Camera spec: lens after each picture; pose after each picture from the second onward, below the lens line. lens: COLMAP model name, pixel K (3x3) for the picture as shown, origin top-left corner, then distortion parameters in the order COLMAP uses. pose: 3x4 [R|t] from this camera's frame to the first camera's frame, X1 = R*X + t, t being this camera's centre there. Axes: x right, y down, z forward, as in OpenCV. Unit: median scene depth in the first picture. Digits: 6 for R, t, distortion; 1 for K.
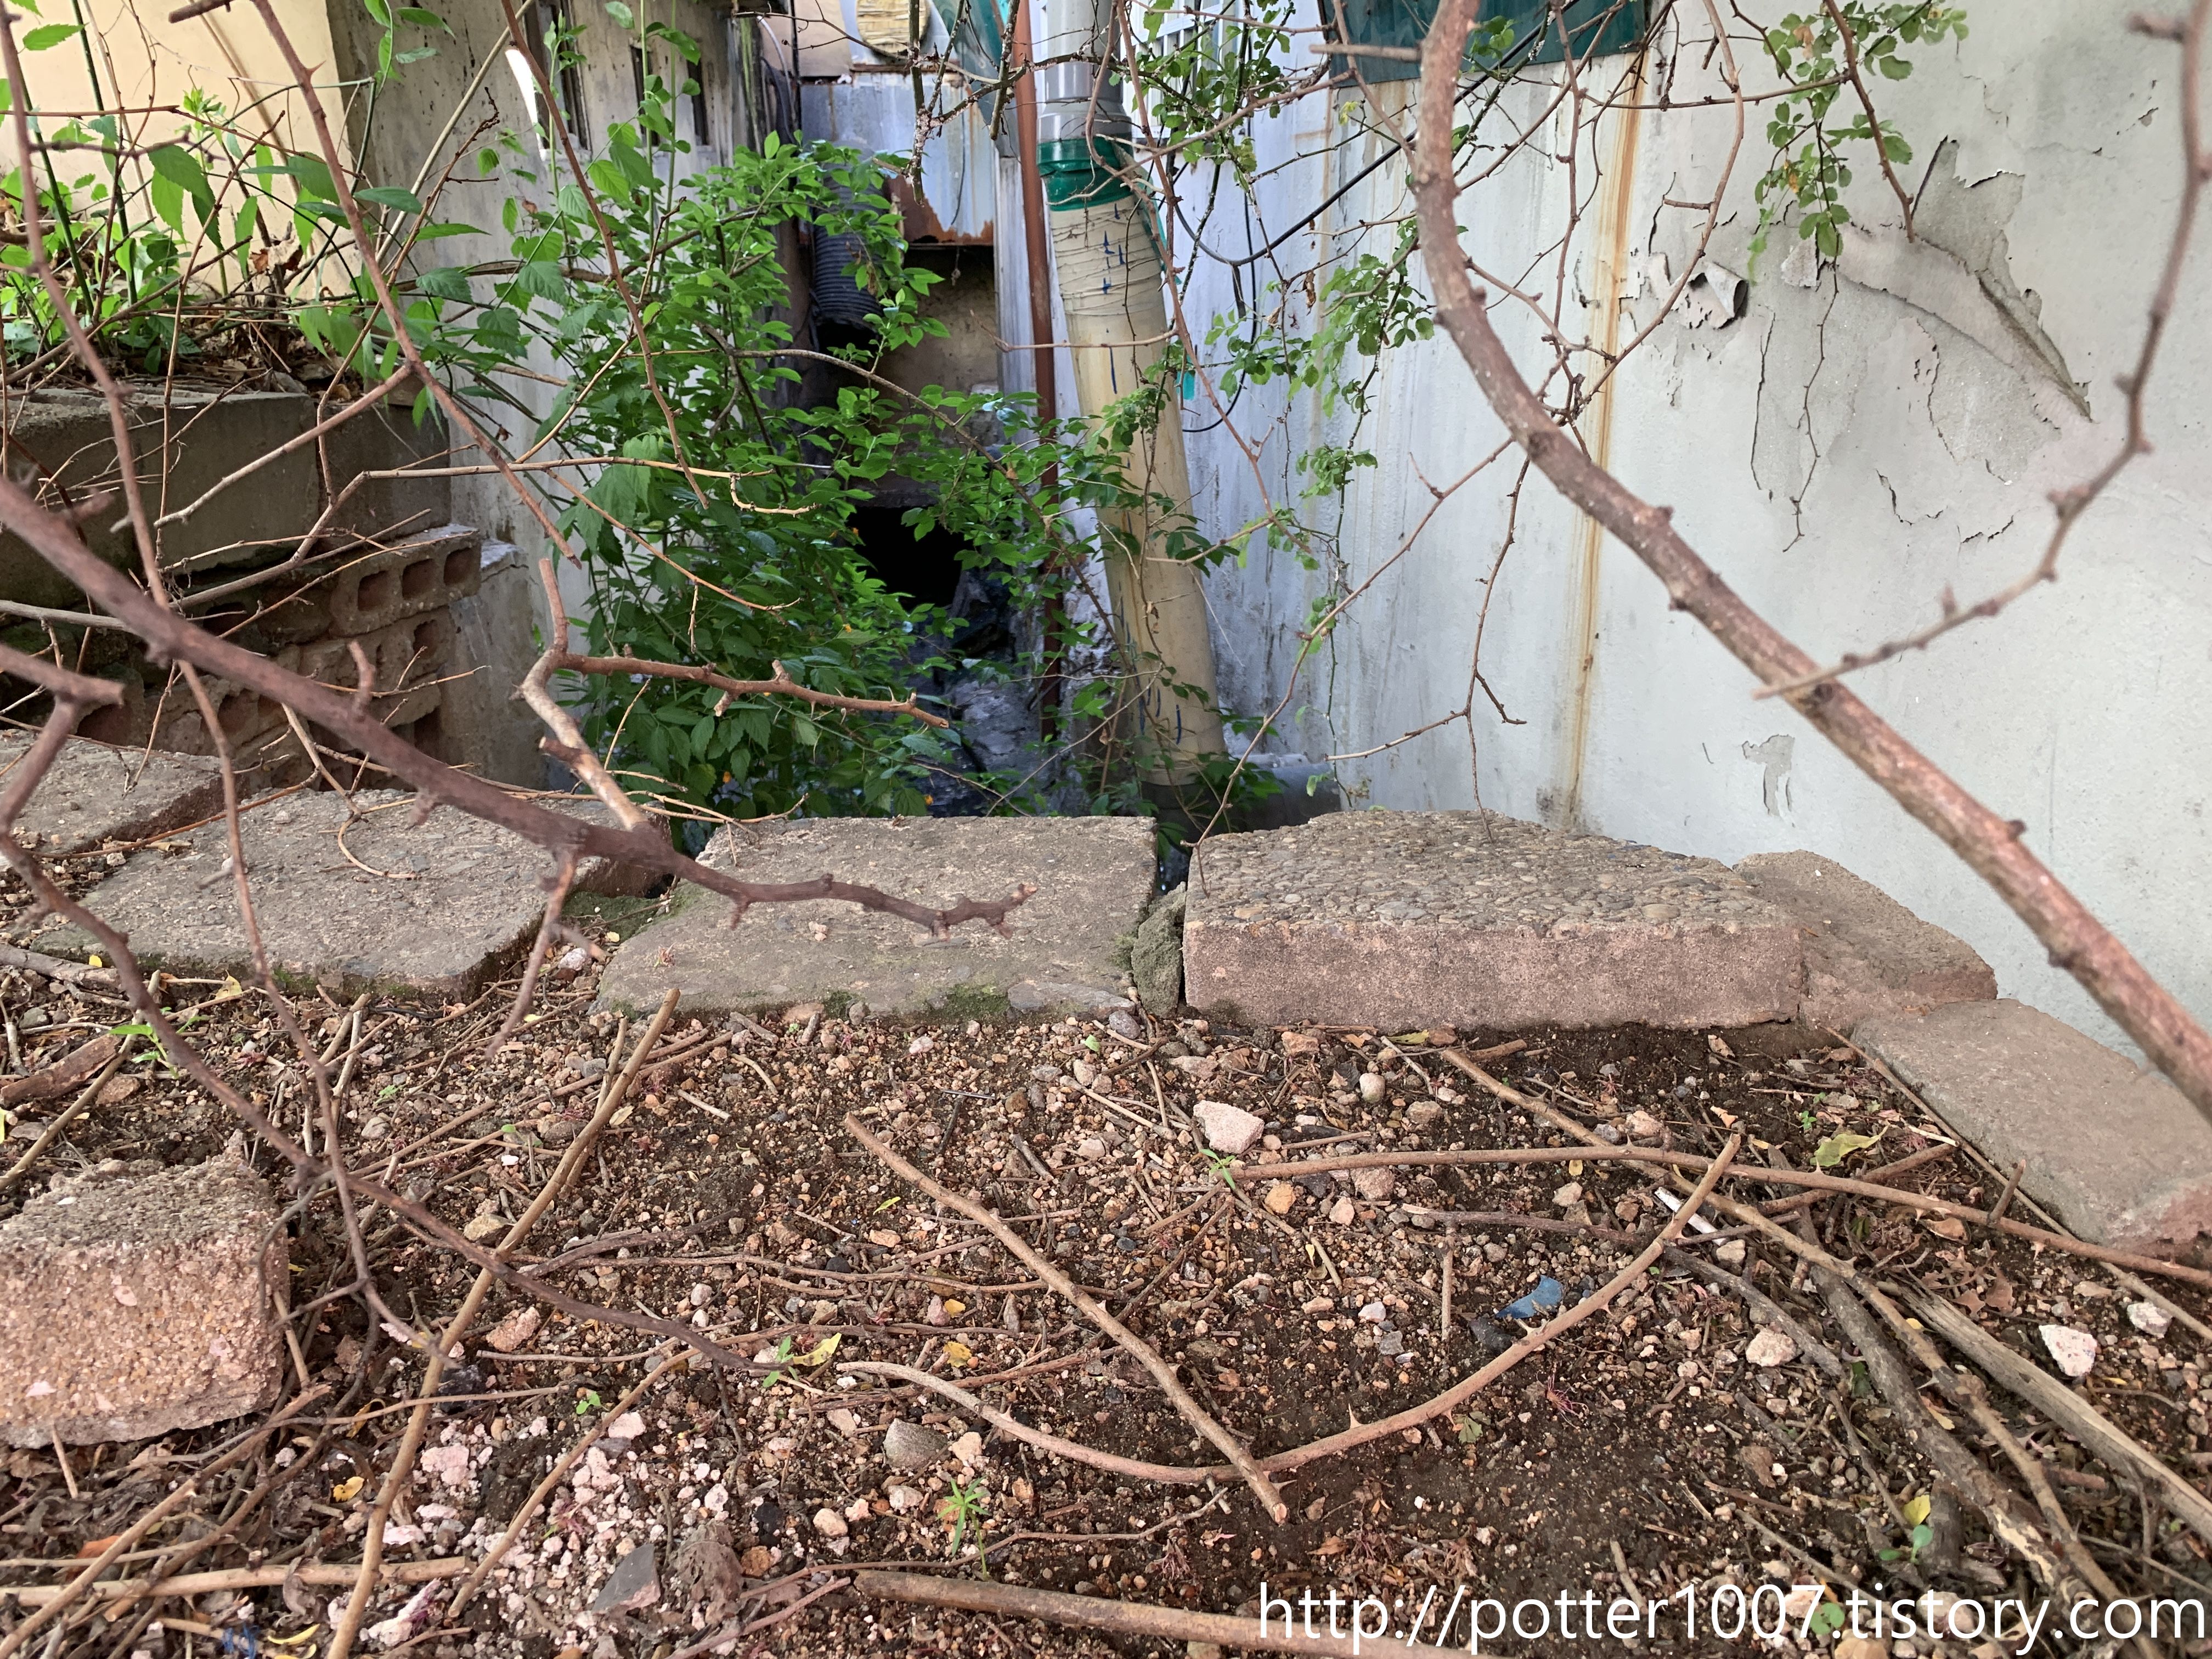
lens RADIAL K [[1670.7, 0, 1101.5], [0, 1670.7, 831.5], [0, 0, 1]] dist [0.020679, -0.042349]
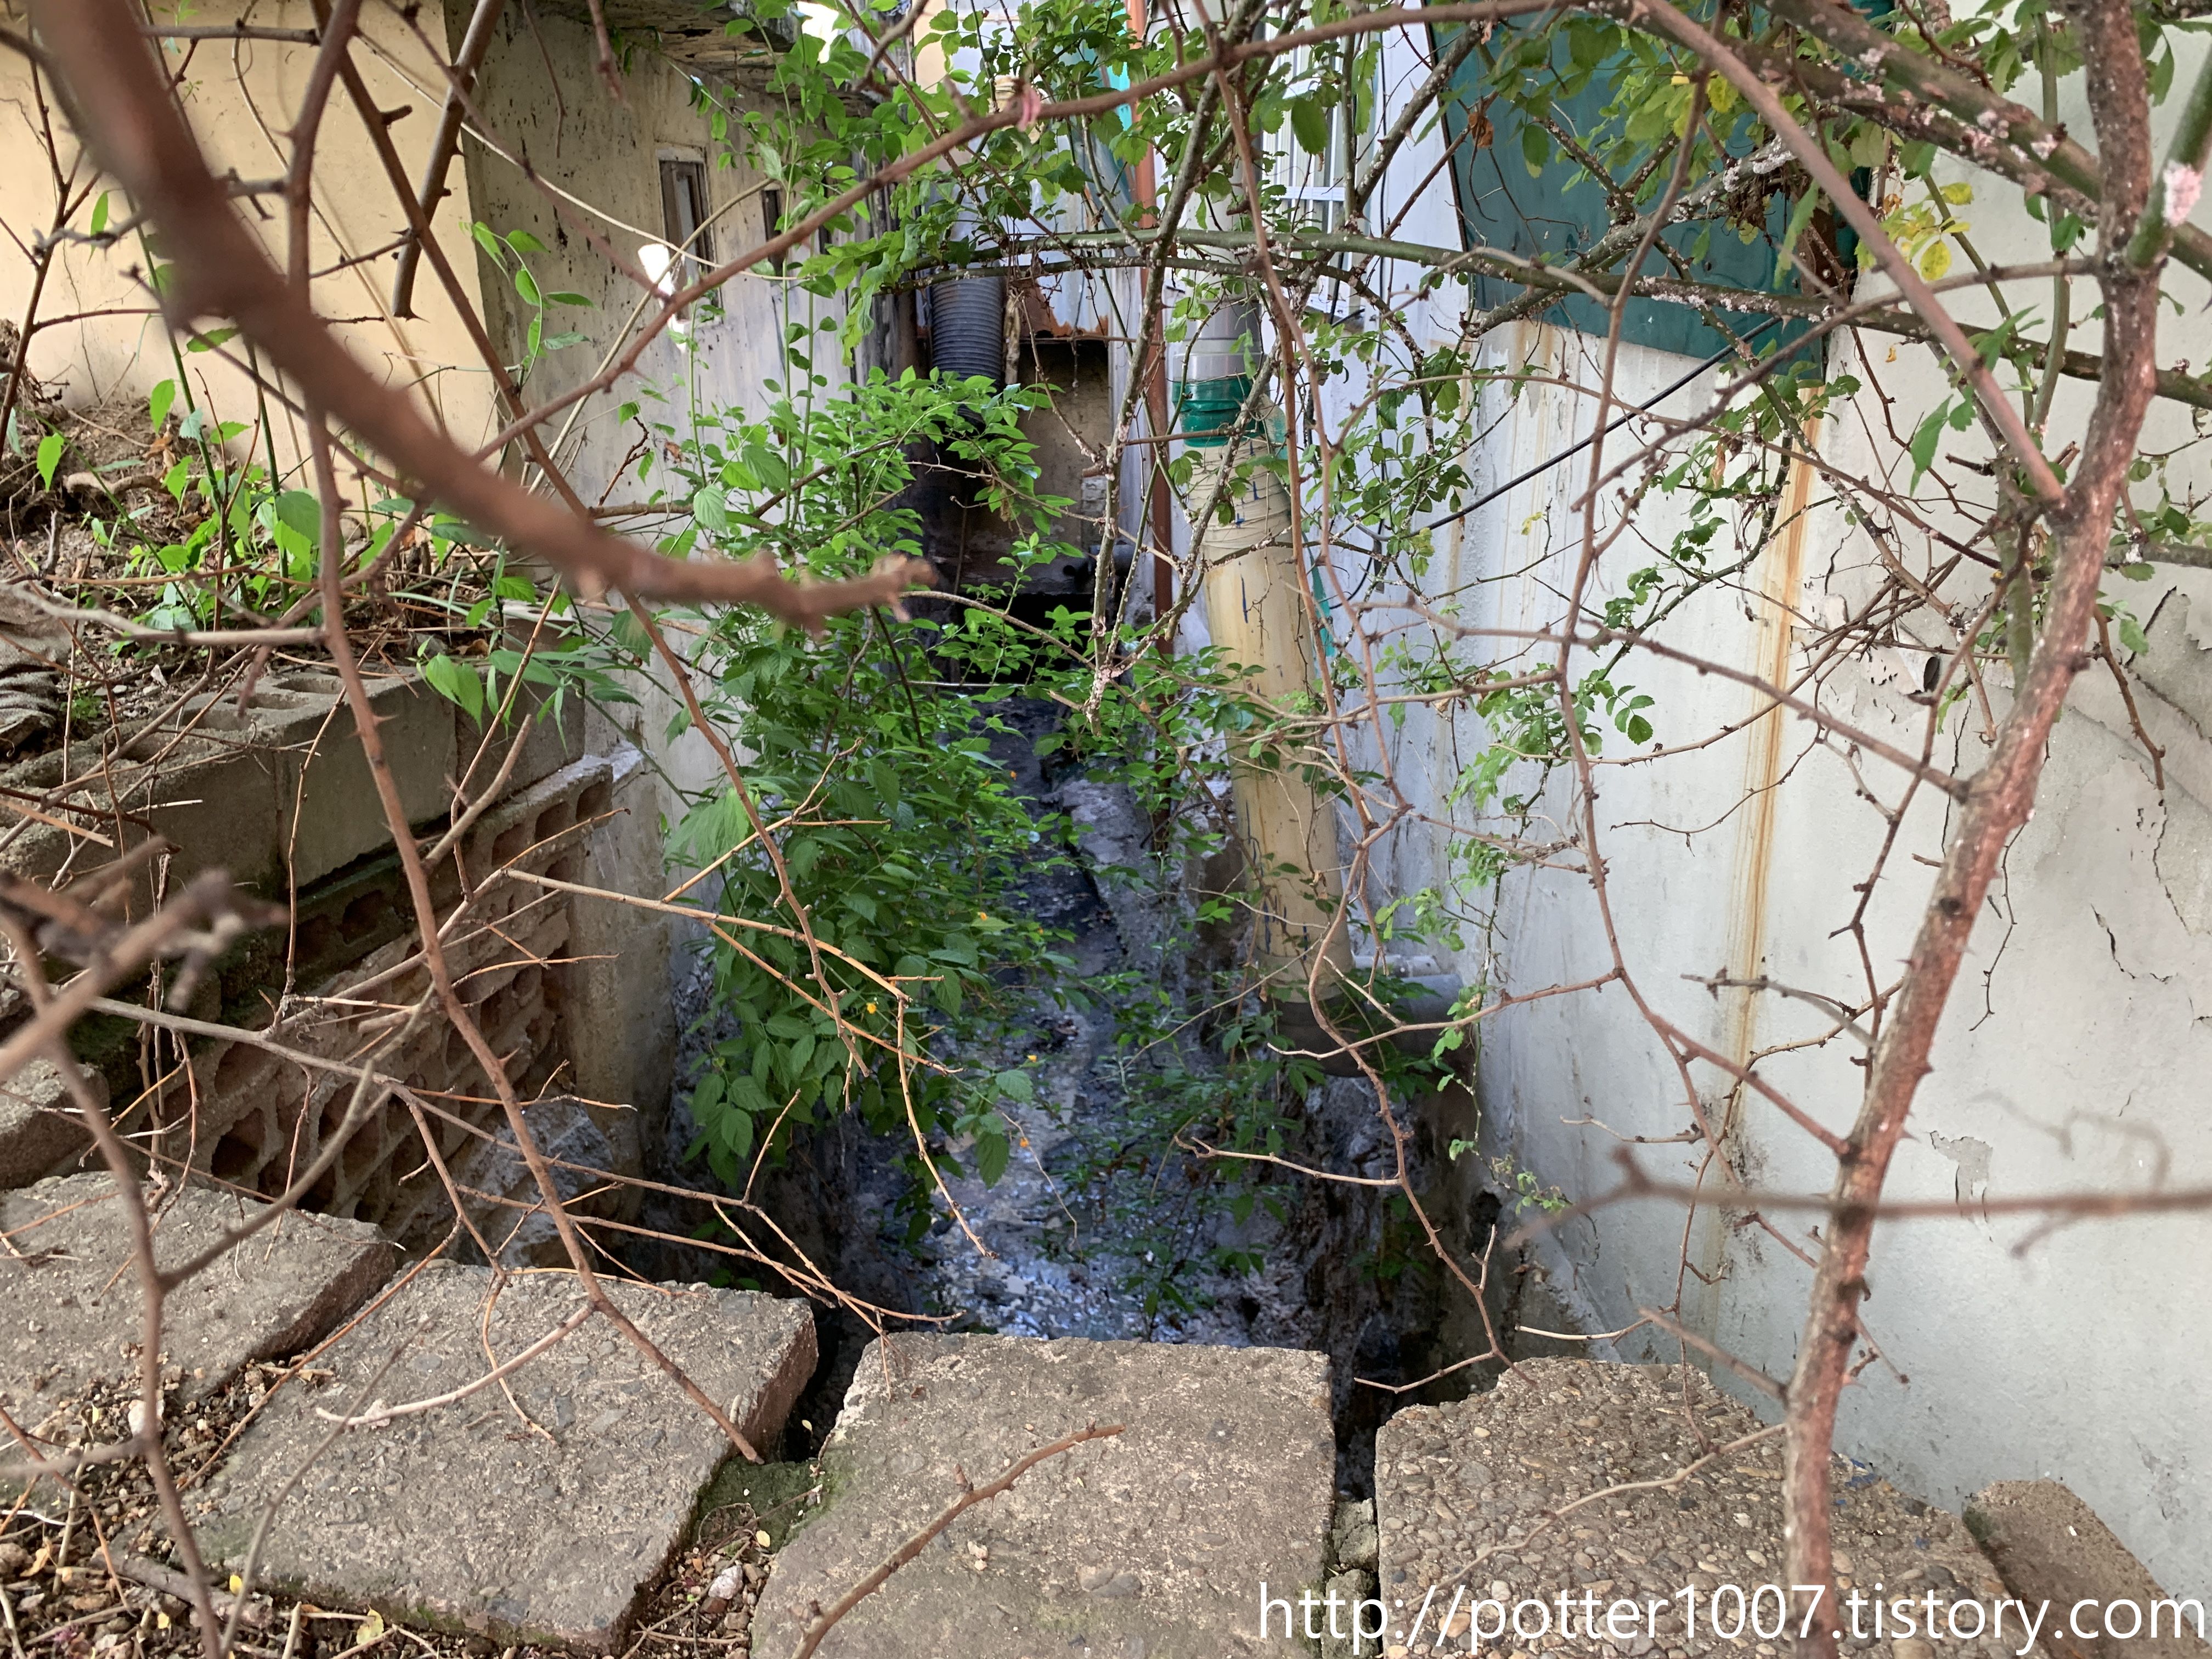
lens RADIAL K [[1670.7, 0, 1109.4], [0, 1670.7, 832.9], [0, 0, 1]] dist [0.020679, -0.042349]
pose [[0.998319, 0.015176, -0.055935, -0.051805], [-0.017291, 0.999146, -0.037524, -0.318715], [0.055318, 0.038428, 0.997729, 0.050907]]
